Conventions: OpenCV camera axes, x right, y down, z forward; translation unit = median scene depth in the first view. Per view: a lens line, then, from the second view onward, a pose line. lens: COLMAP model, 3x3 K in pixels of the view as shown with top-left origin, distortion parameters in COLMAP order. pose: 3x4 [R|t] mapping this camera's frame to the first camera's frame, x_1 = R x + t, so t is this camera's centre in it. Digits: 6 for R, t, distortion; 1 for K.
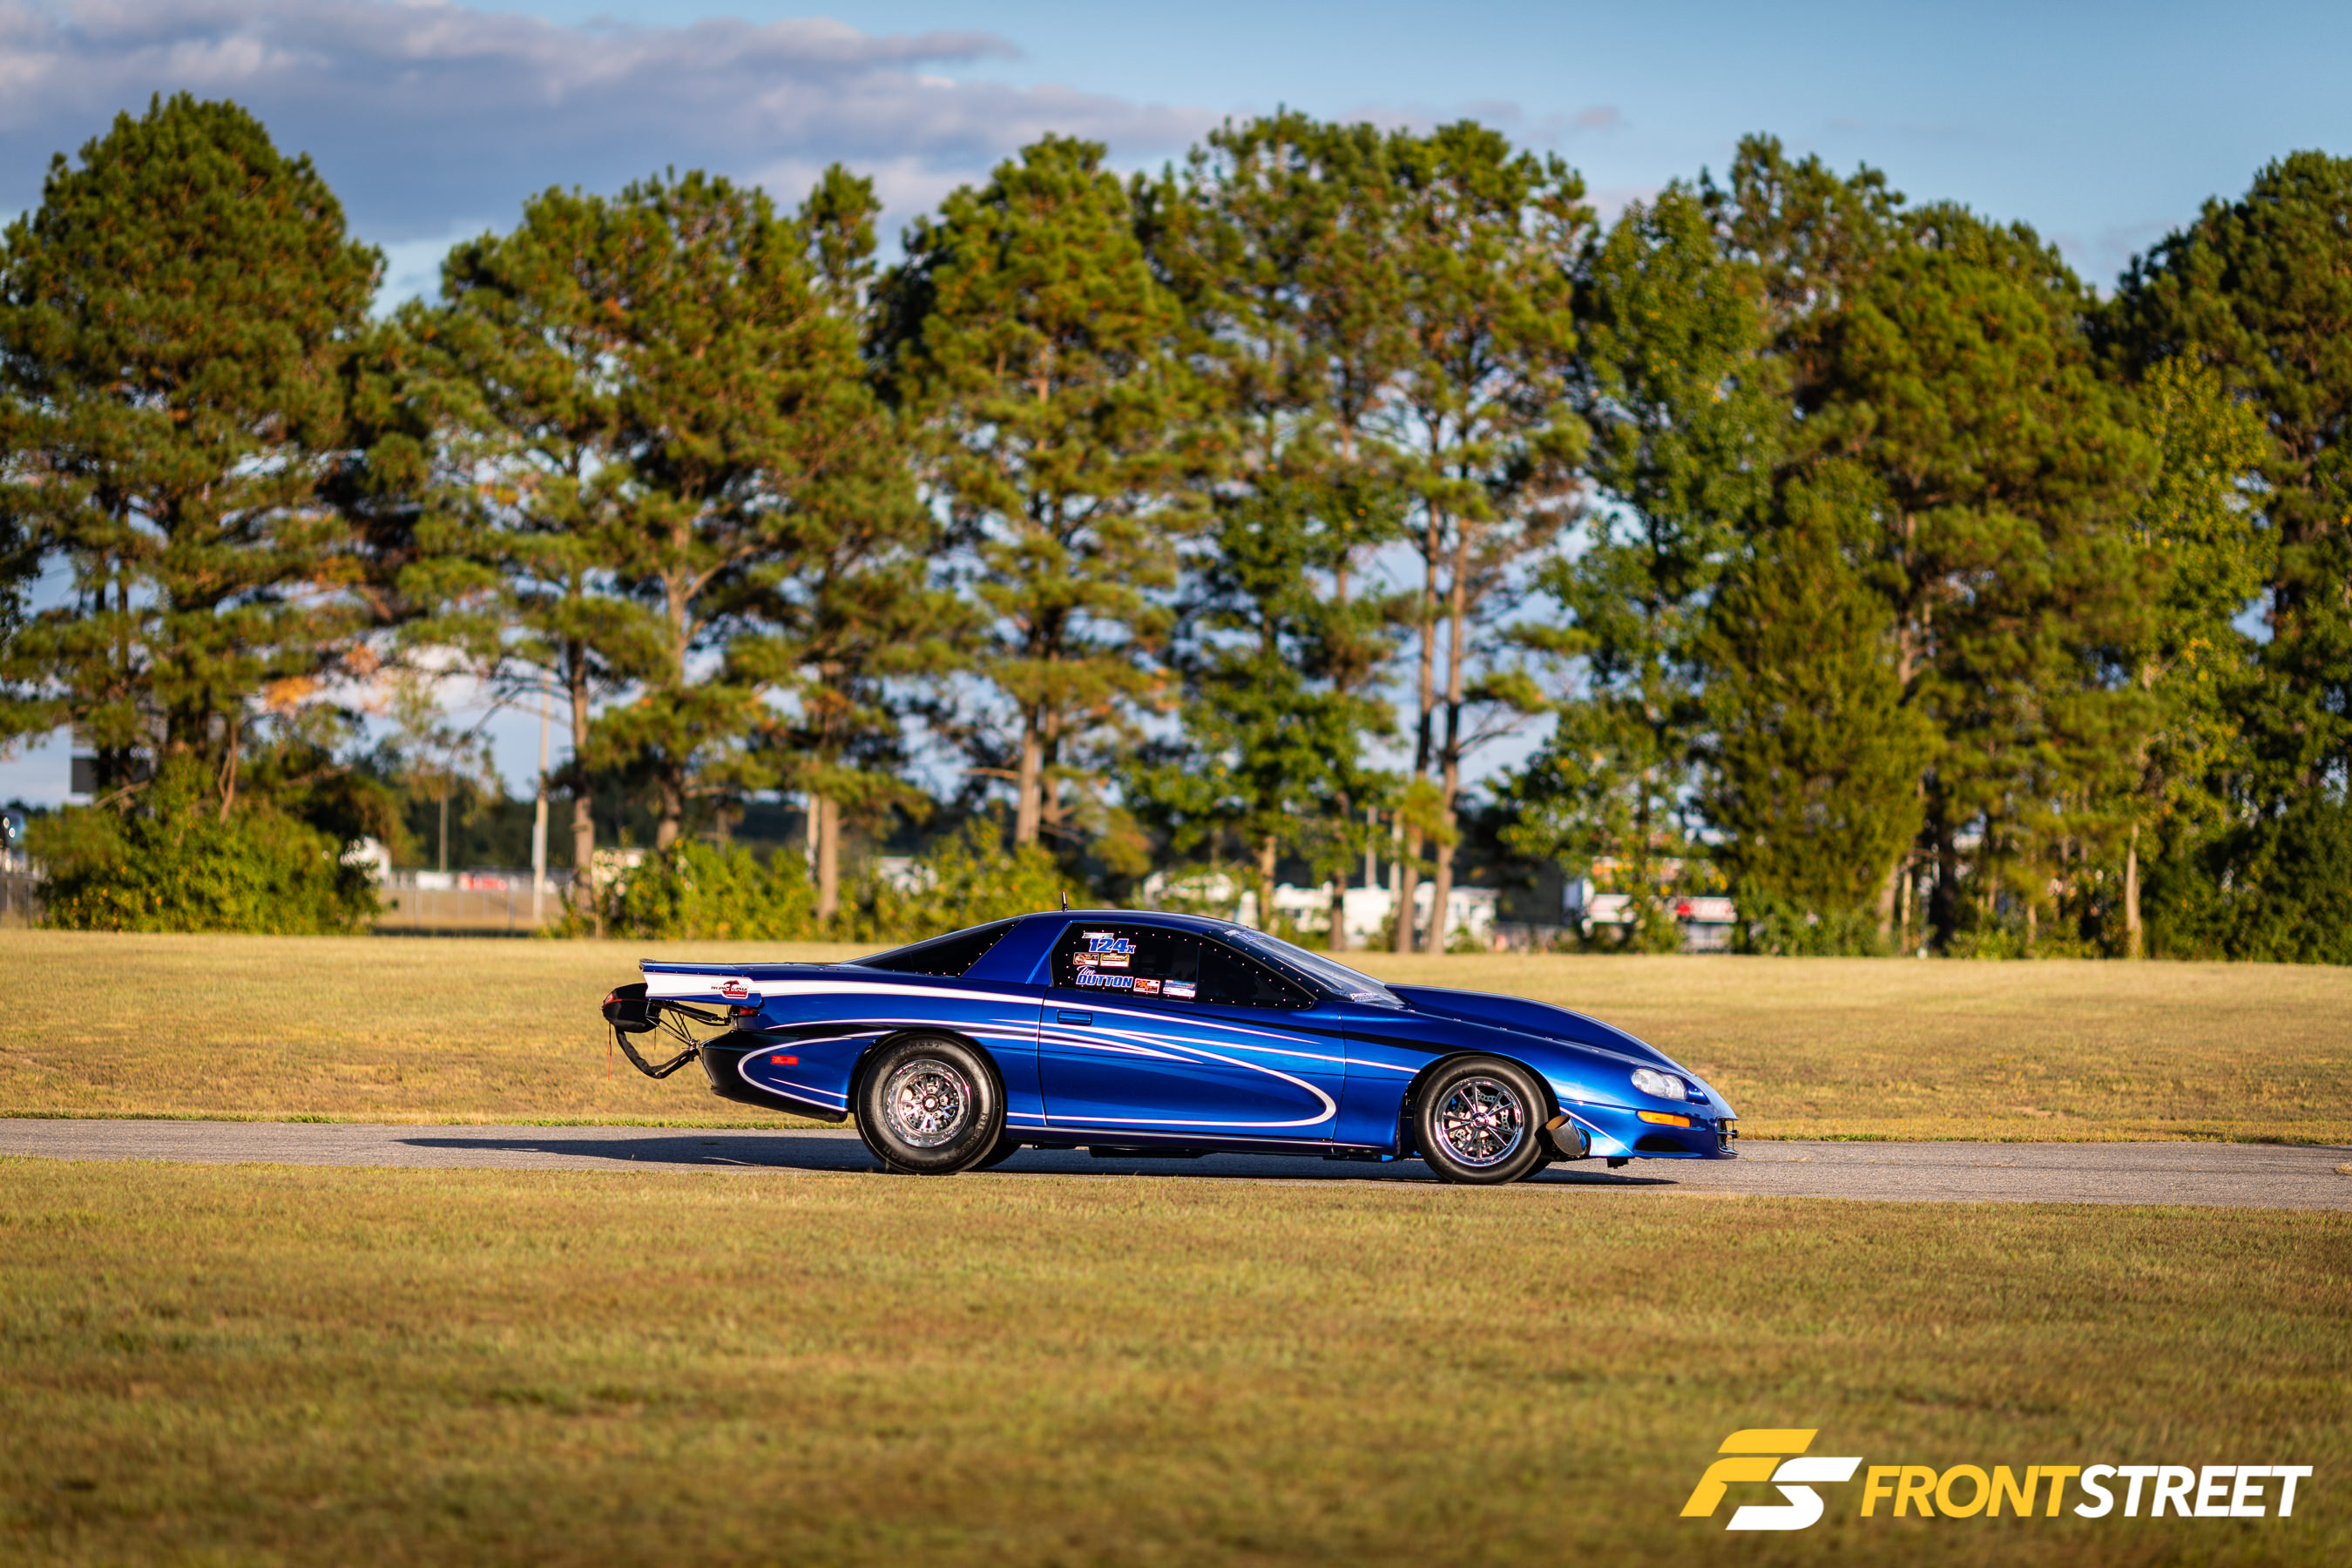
lens RADIAL K [[9106.8, 0, 1176.0], [0, 9106.8, 784.0], [0, 0, 1]] dist [0.221212, -0.182445]
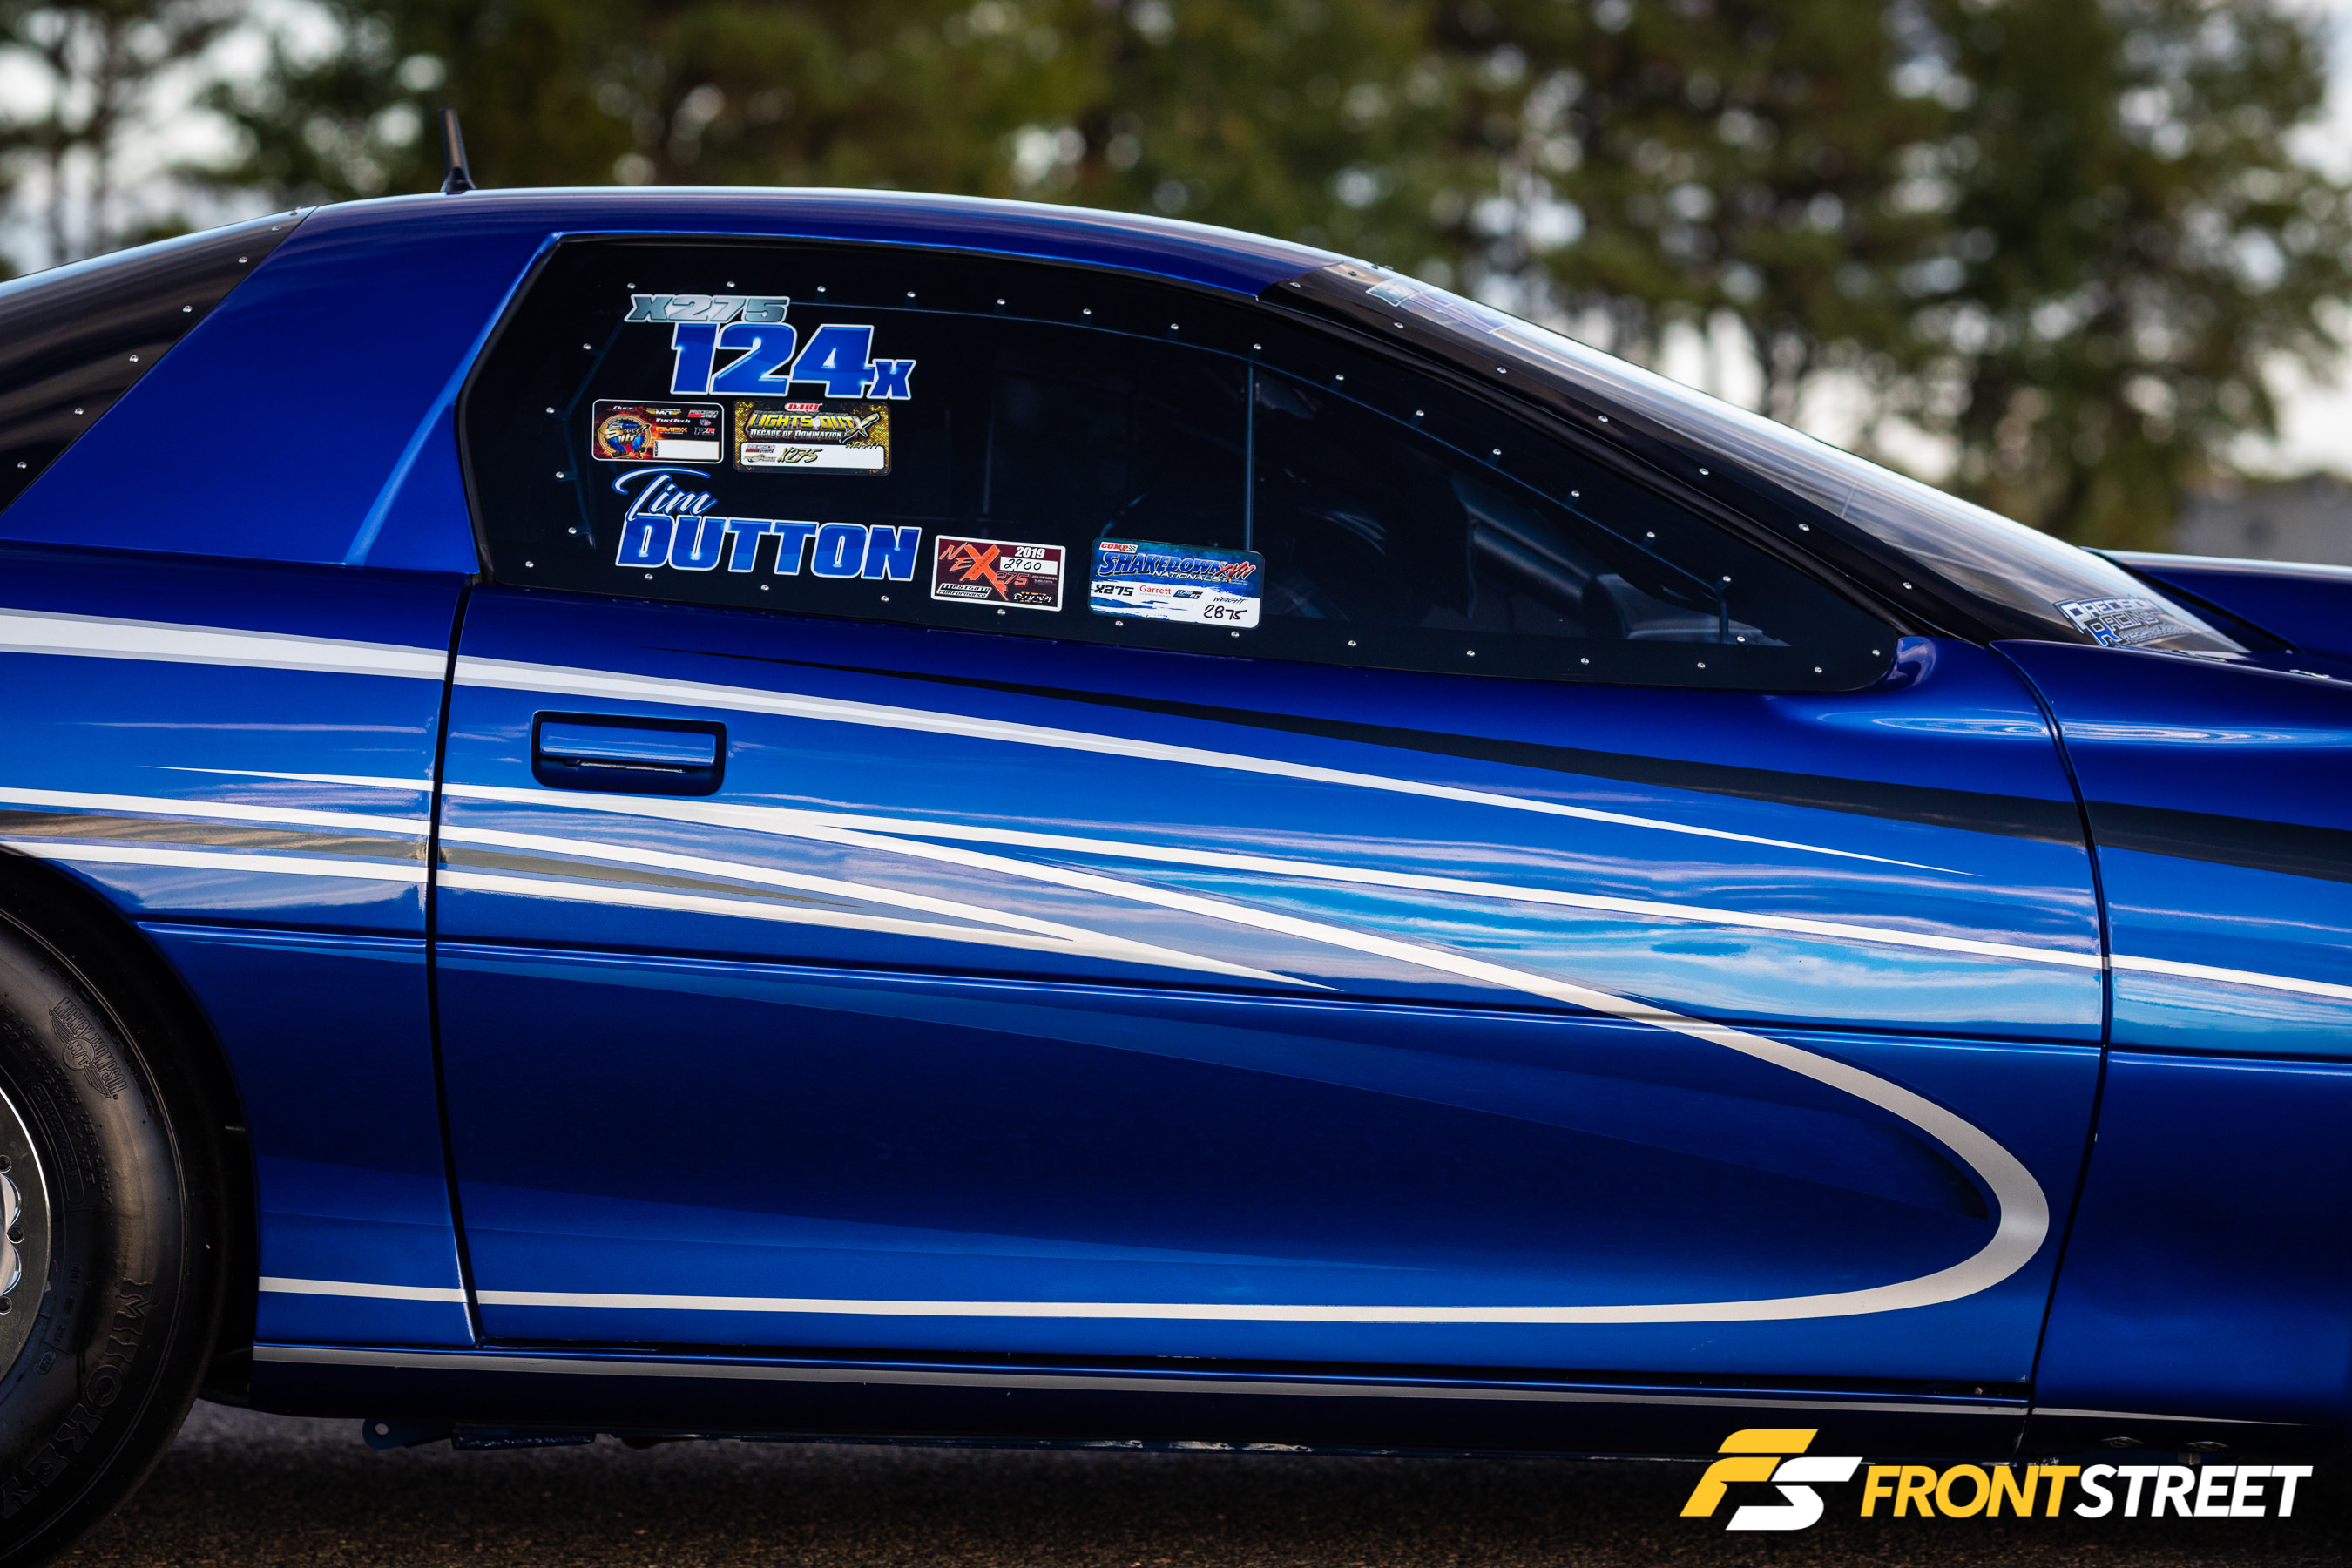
lens RADIAL K [[9348.0, 0, 1176.0], [0, 9348.0, 784.0], [0, 0, 1]] dist [-0.119823, 0.103465]
pose [[0.987182, -0.015231, 0.158873, -0.006697], [0.008729, 0.999098, 0.041545, 0.004172], [-0.159362, -0.039626, 0.986425, 0.182222]]
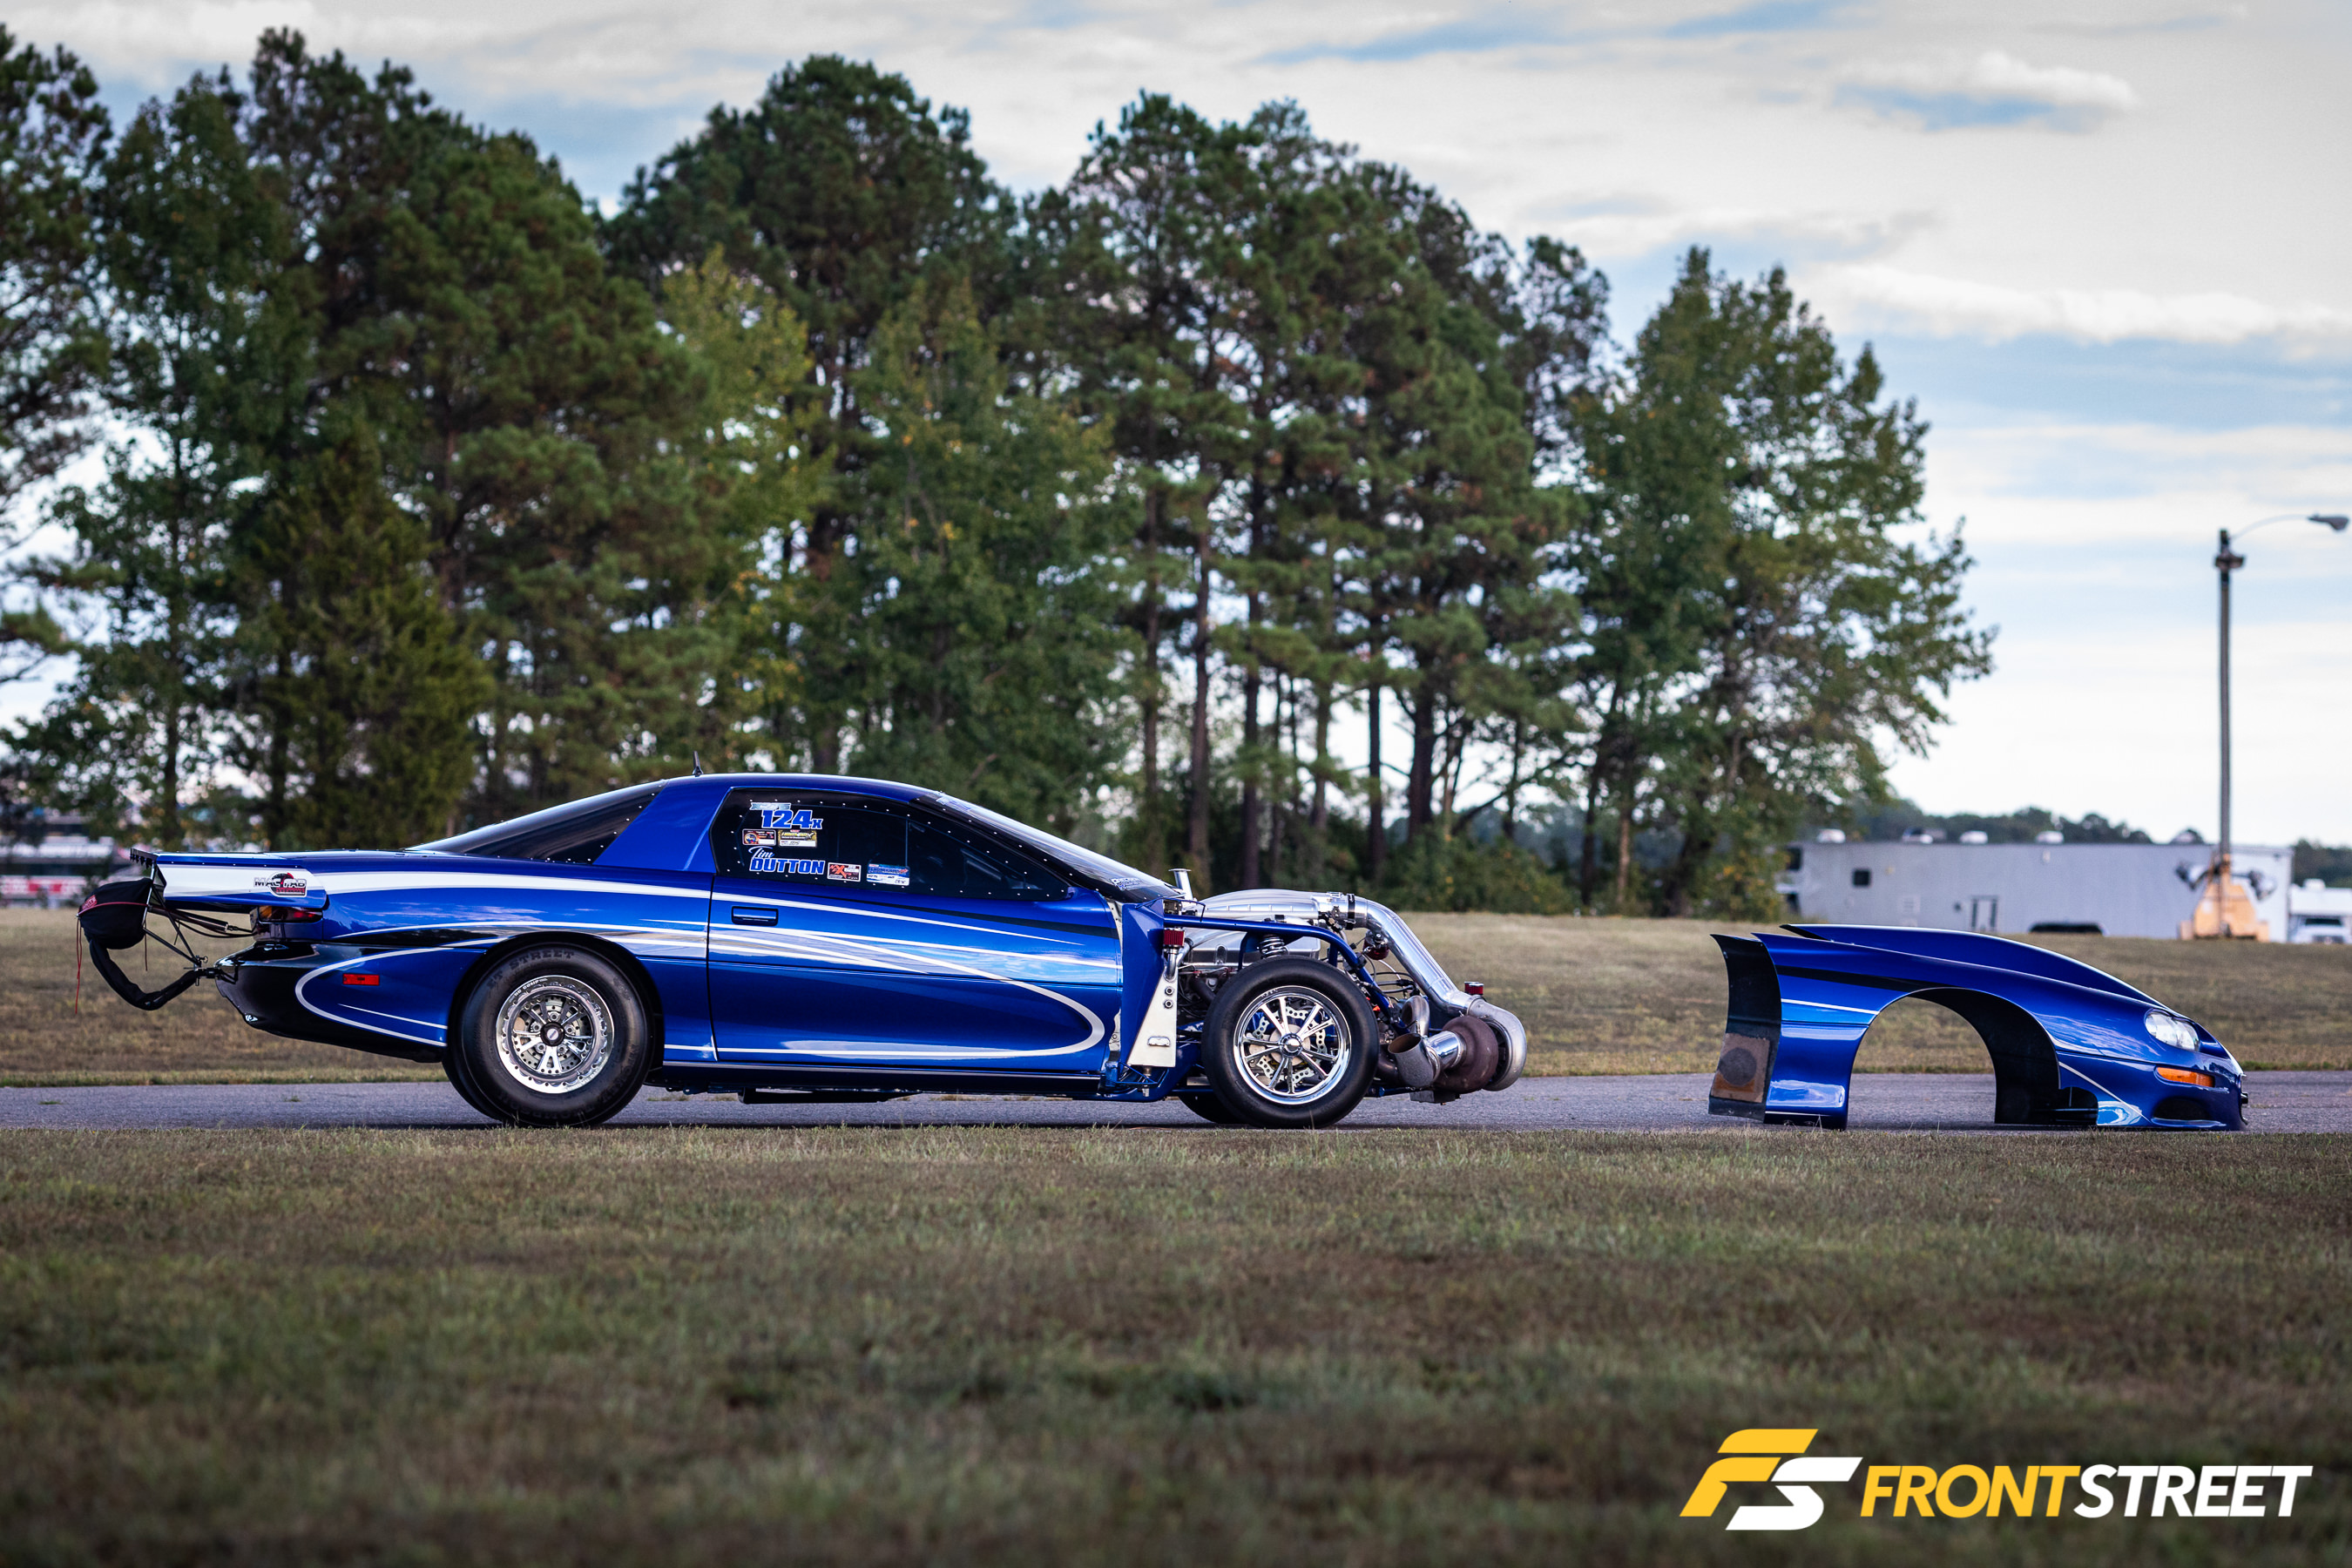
lens RADIAL K [[9348.0, 0, 1176.0], [0, 9348.0, 784.0], [0, 0, 1]] dist [-0.119823, 0.103465]
pose [[0.981996, -0.012903, 0.188460, -0.027081], [0.012332, 0.999915, 0.004200, 0.002709], [-0.188498, -0.001800, 0.982072, 0.054540]]
